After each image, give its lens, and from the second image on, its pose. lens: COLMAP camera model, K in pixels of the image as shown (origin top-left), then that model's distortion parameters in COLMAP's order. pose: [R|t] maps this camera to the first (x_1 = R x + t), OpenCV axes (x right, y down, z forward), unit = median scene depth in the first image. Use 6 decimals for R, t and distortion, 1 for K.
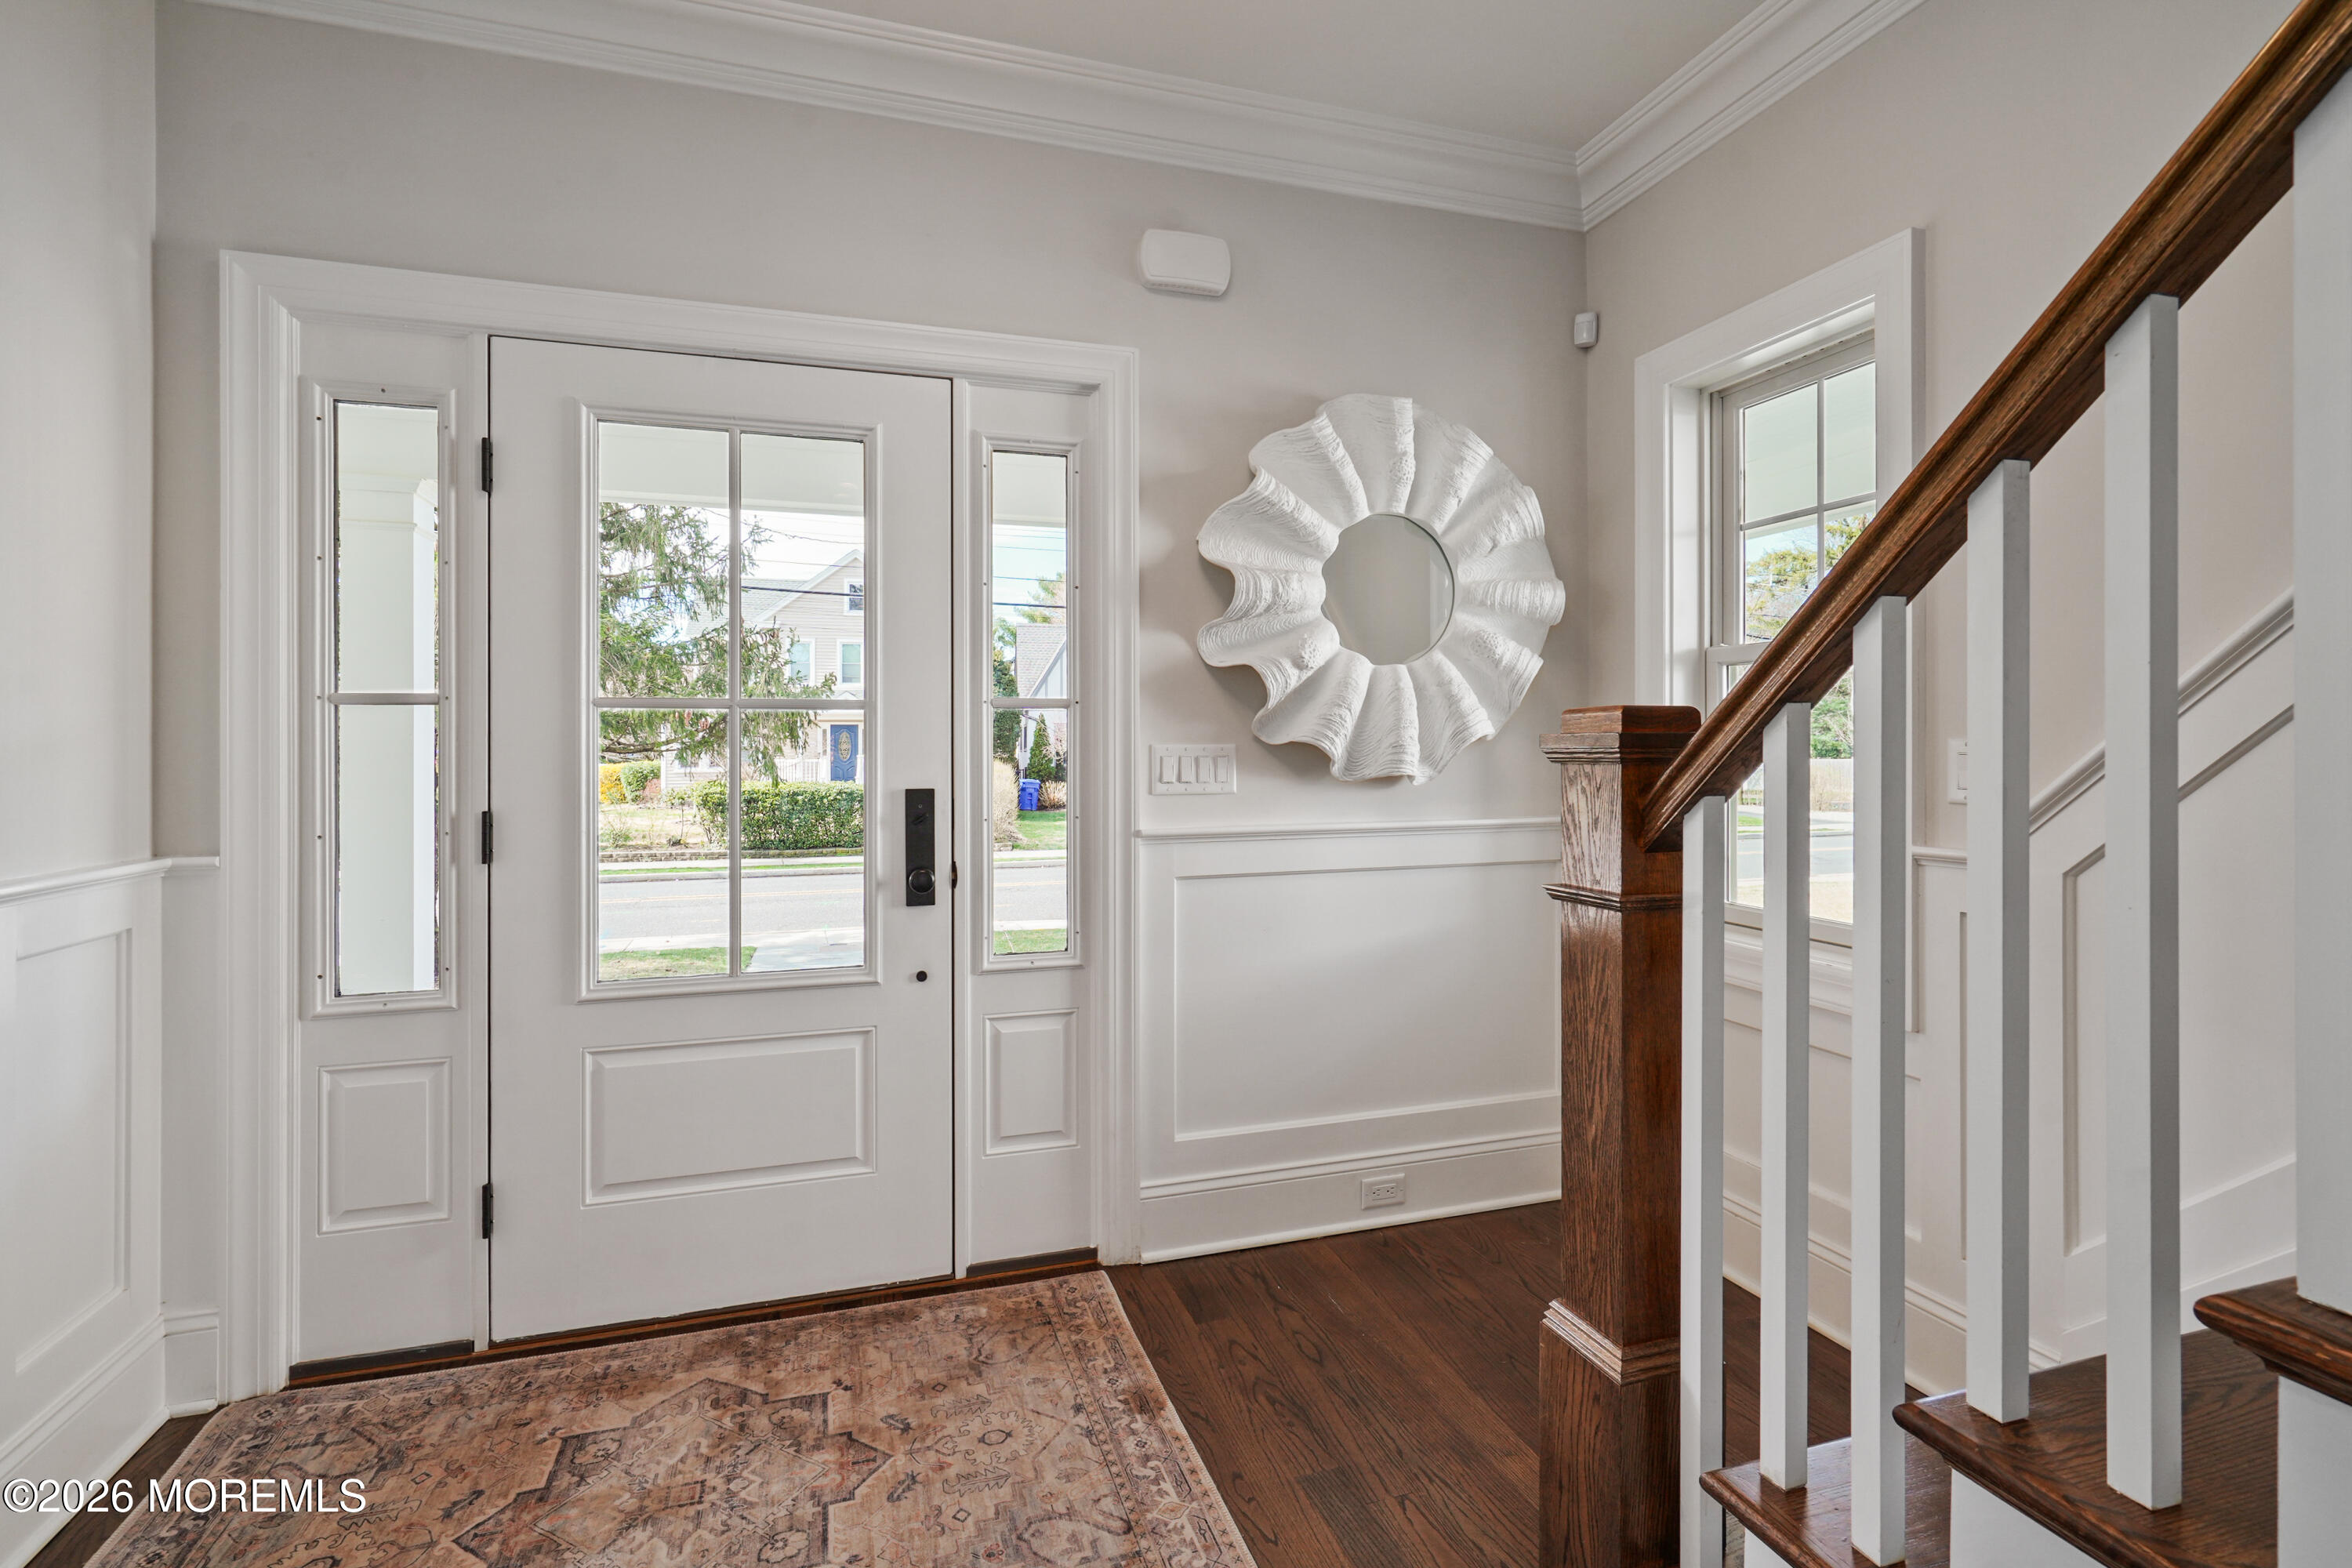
lens RADIAL K [[1096.5, 0, 1181.1], [0, 1096.5, 732.8], [0, 0, 1]] dist [-0.003694, -0.000867]
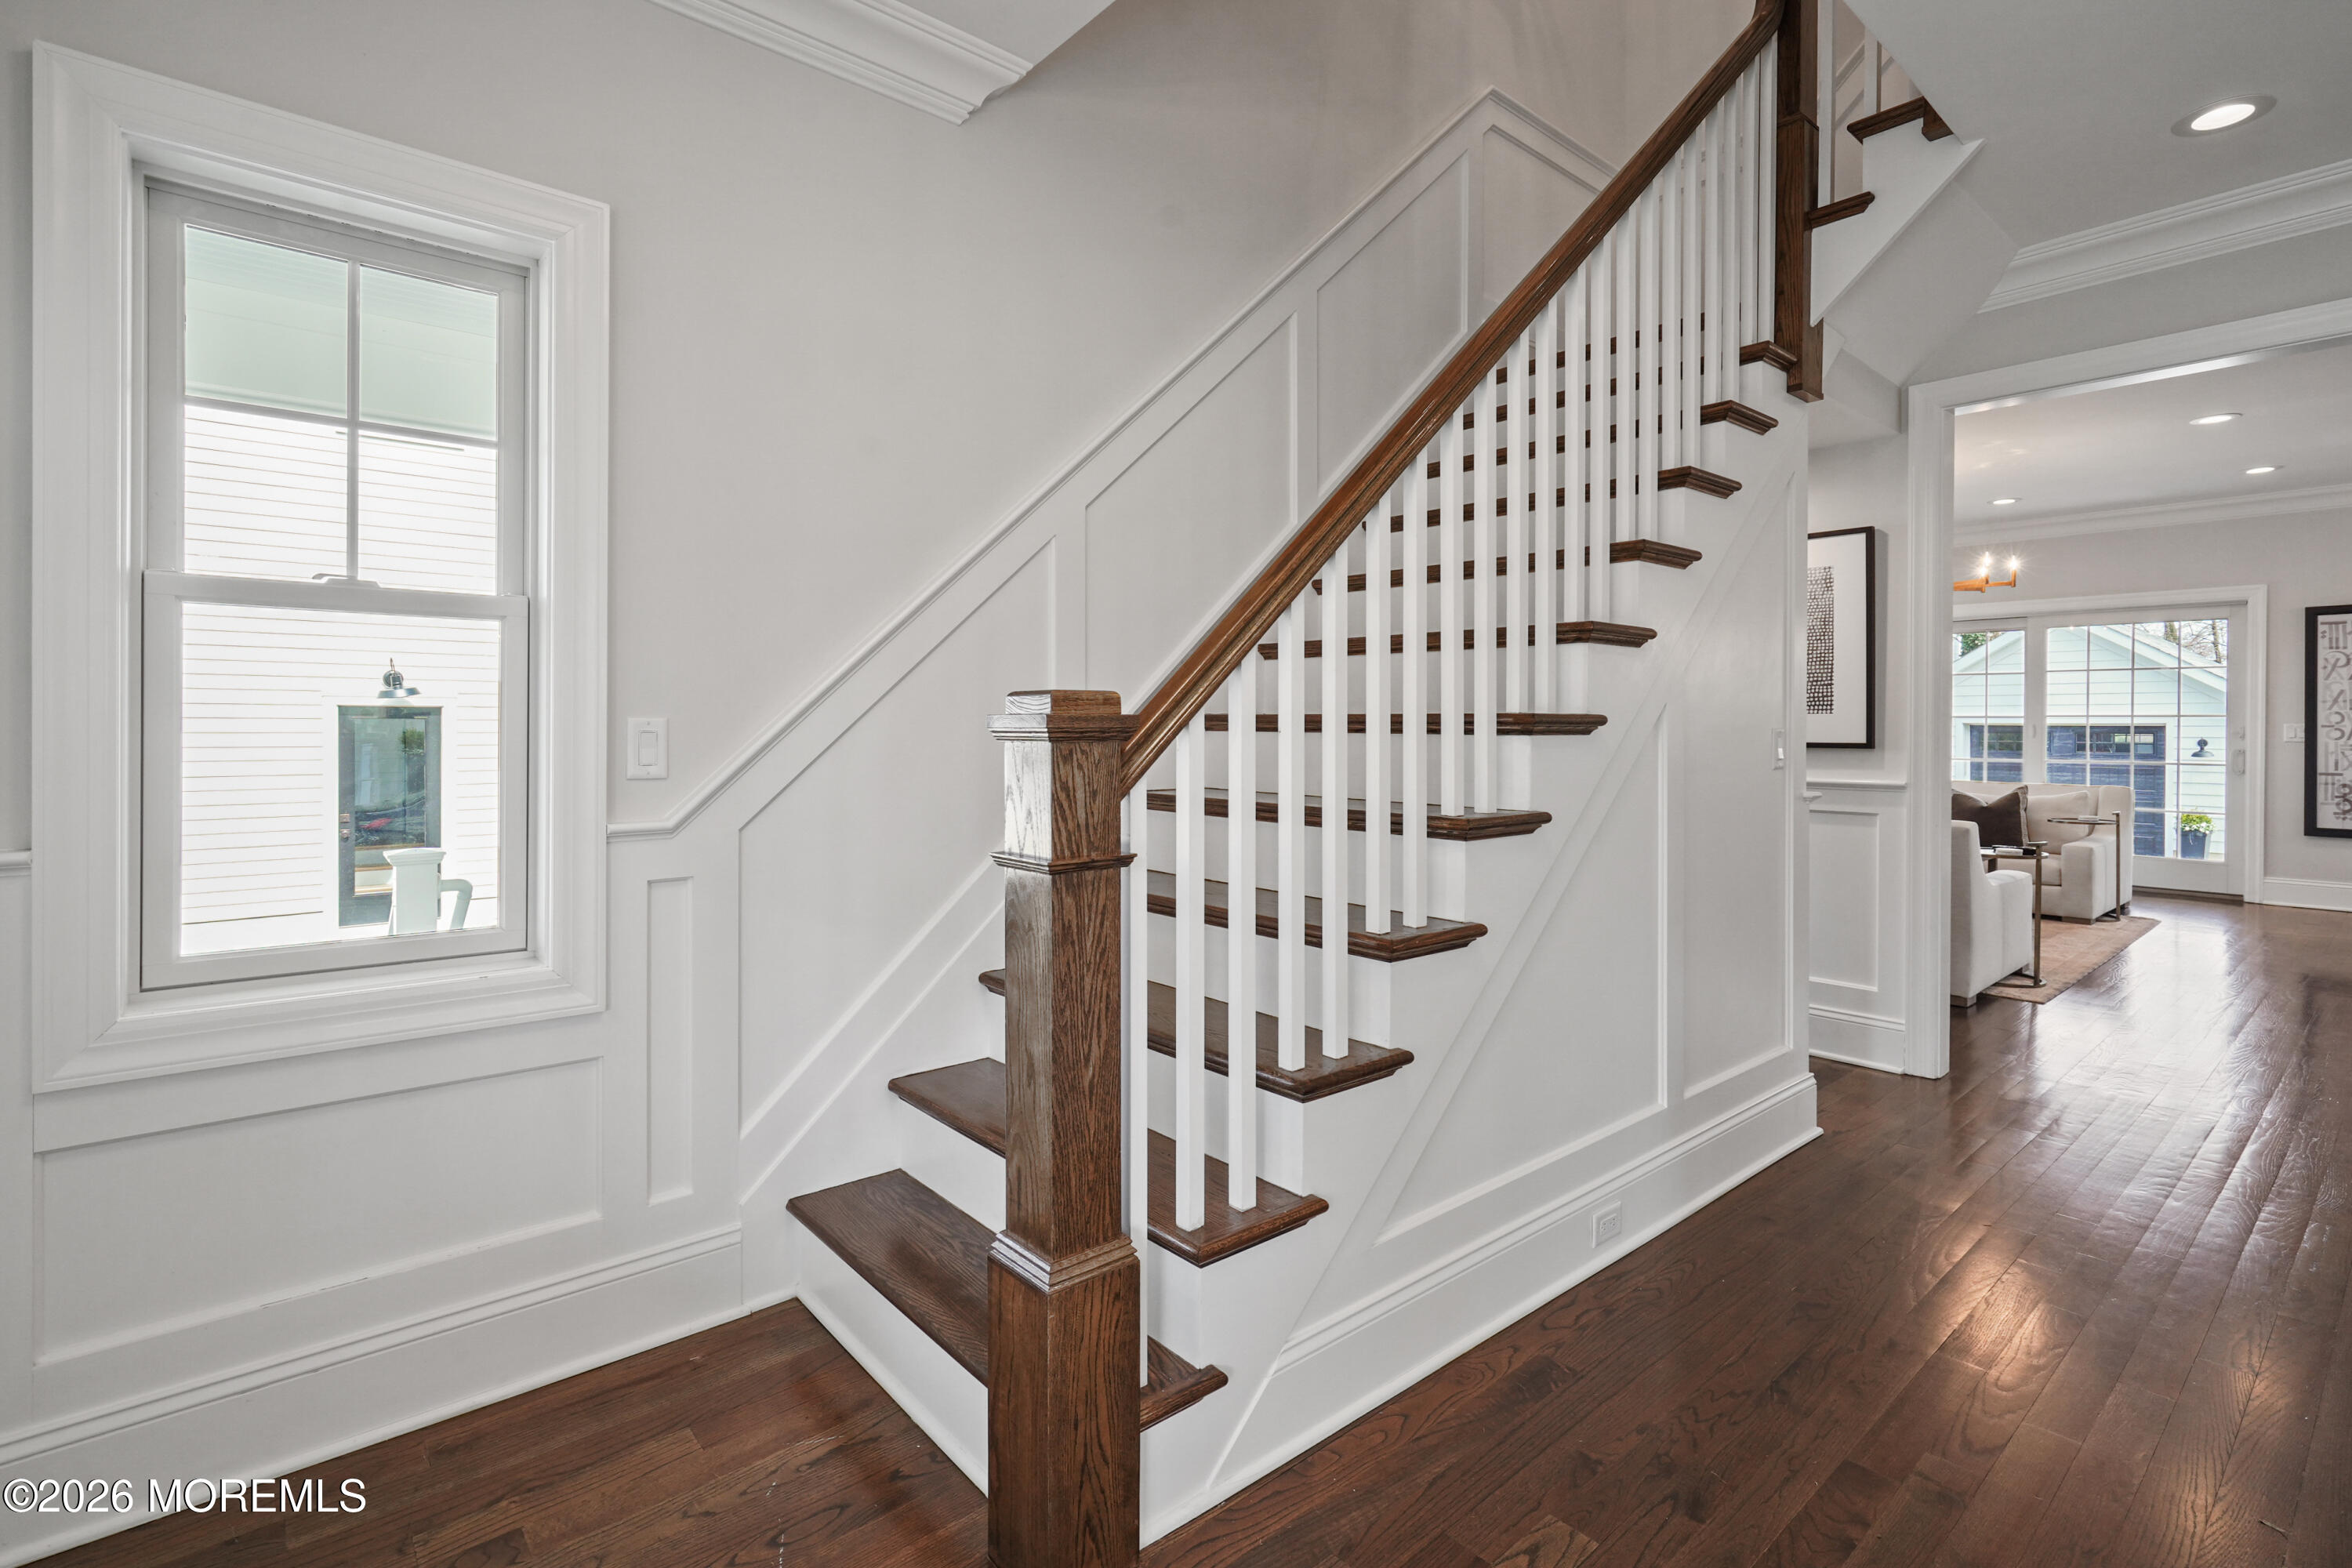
lens RADIAL K [[1096.5, 0, 1181.1], [0, 1096.5, 732.8], [0, 0, 1]] dist [-0.003694, -0.000867]
pose [[-0.387475, -0.007025, 0.921853, -0.669340], [-0.005951, 0.999969, 0.005119, 0.013346], [-0.921861, -0.003502, -0.387505, 1.329879]]
